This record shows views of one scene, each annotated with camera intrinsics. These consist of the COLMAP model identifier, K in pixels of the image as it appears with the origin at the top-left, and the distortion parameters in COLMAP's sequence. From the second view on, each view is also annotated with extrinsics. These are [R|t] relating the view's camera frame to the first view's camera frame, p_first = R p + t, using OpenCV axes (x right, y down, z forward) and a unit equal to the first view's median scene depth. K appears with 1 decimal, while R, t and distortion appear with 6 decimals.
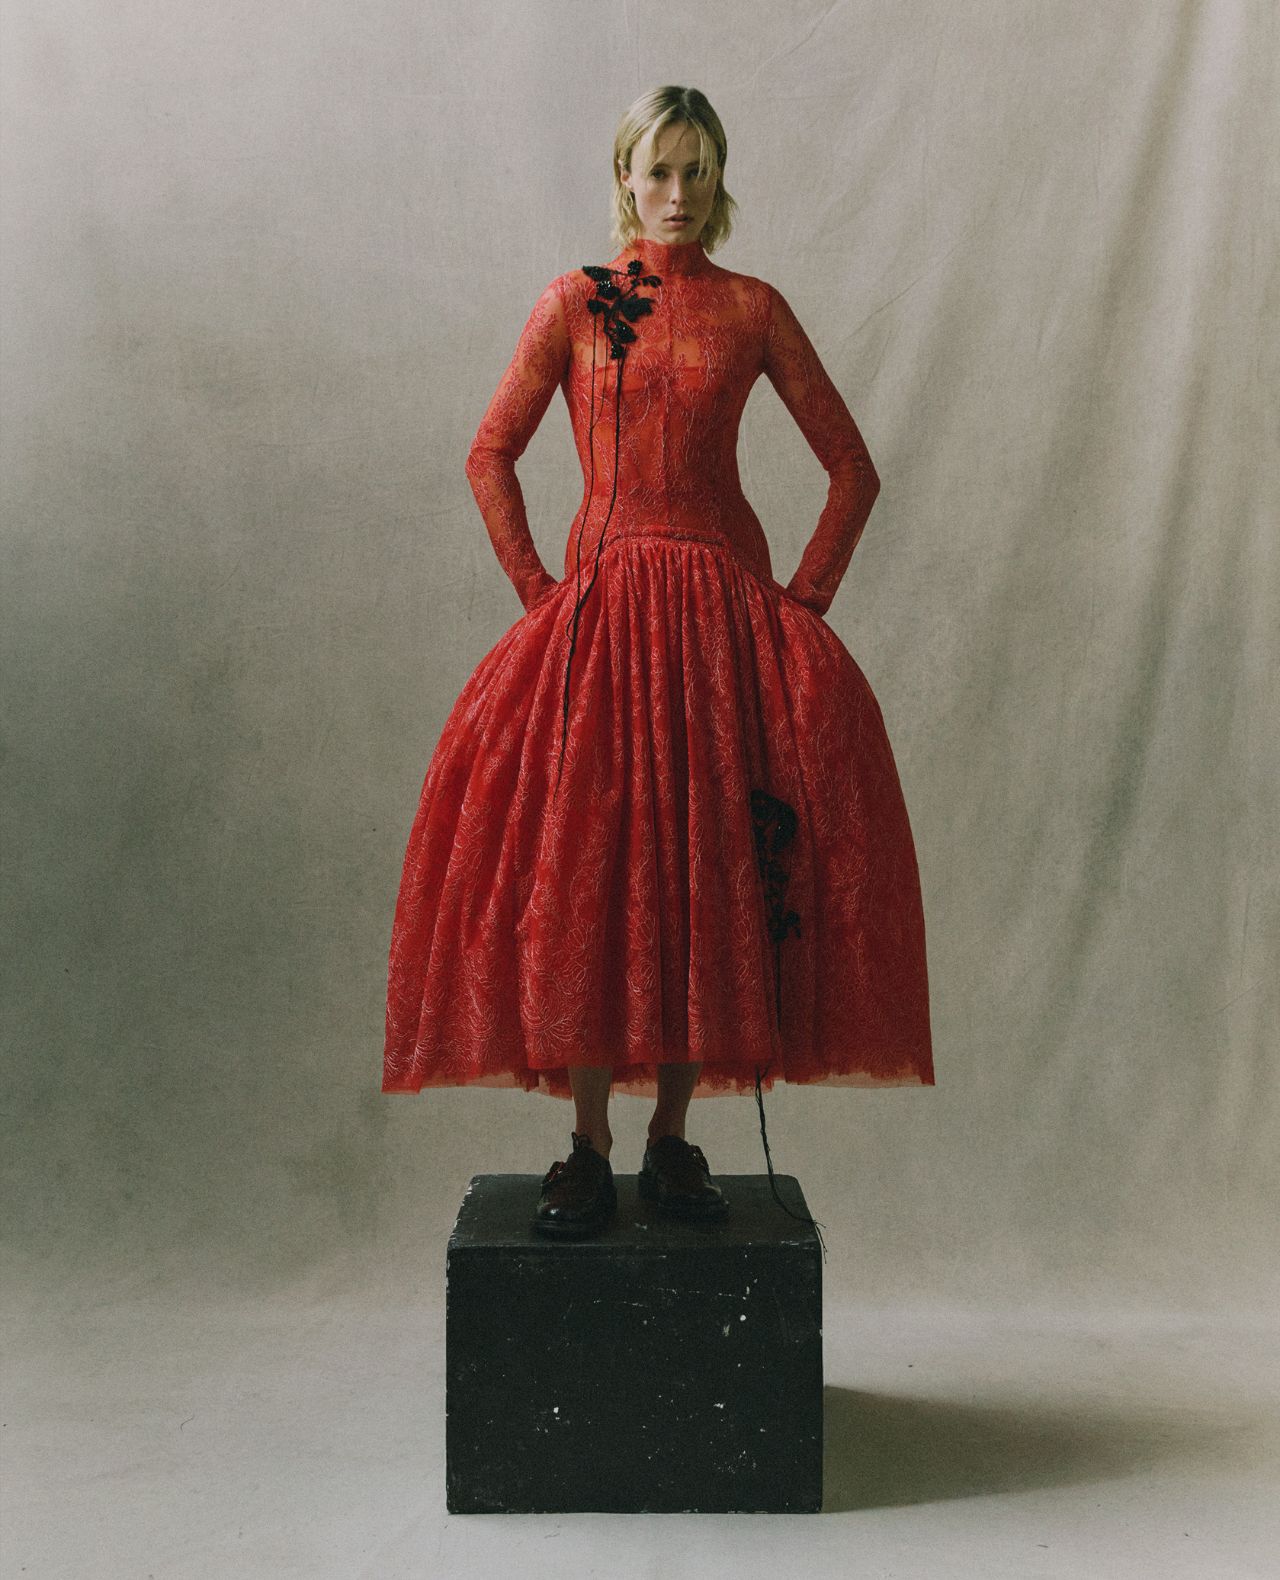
lens RADIAL K [[1828.3, 0, 635.1], [0, 1828.3, 799.0], [0, 0, 1]] dist [-0.024615, 0.000000]
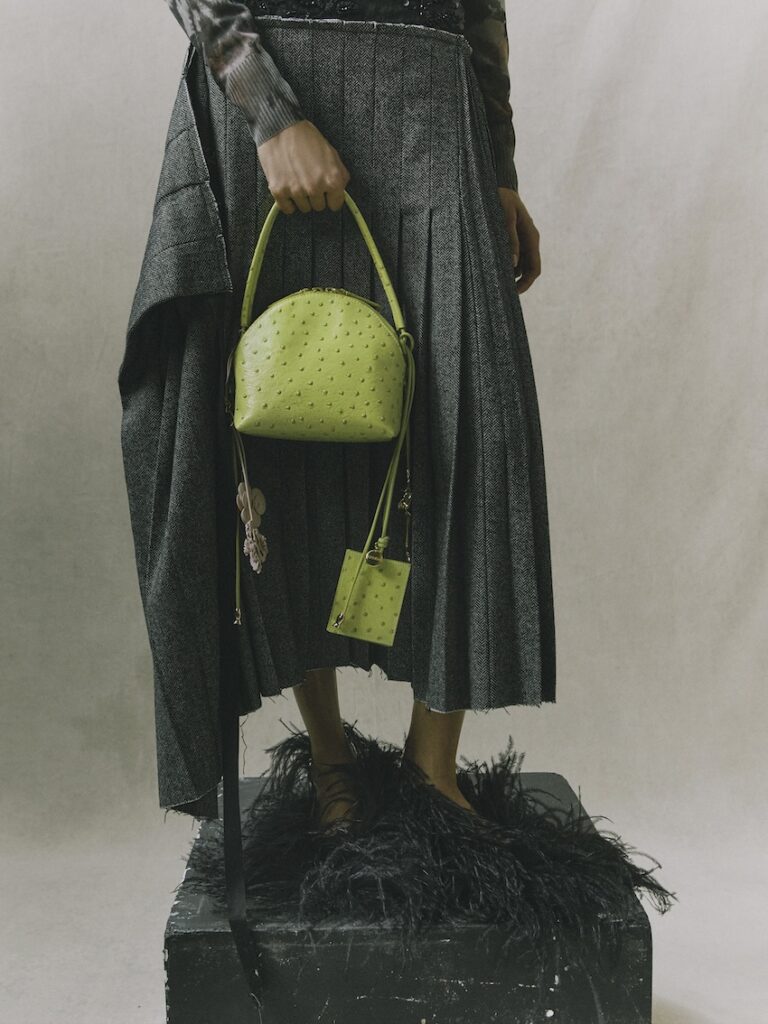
lens RADIAL K [[883.9, 0, 355.3], [0, 883.9, 543.5], [0, 0, 1]] dist [-0.032195, 0.017540]
pose [[0.999853, -0.017129, 0.000621, -0.014448], [0.016960, 0.993928, 0.108722, 0.031787], [-0.002479, -0.108695, 0.994072, 0.465445]]
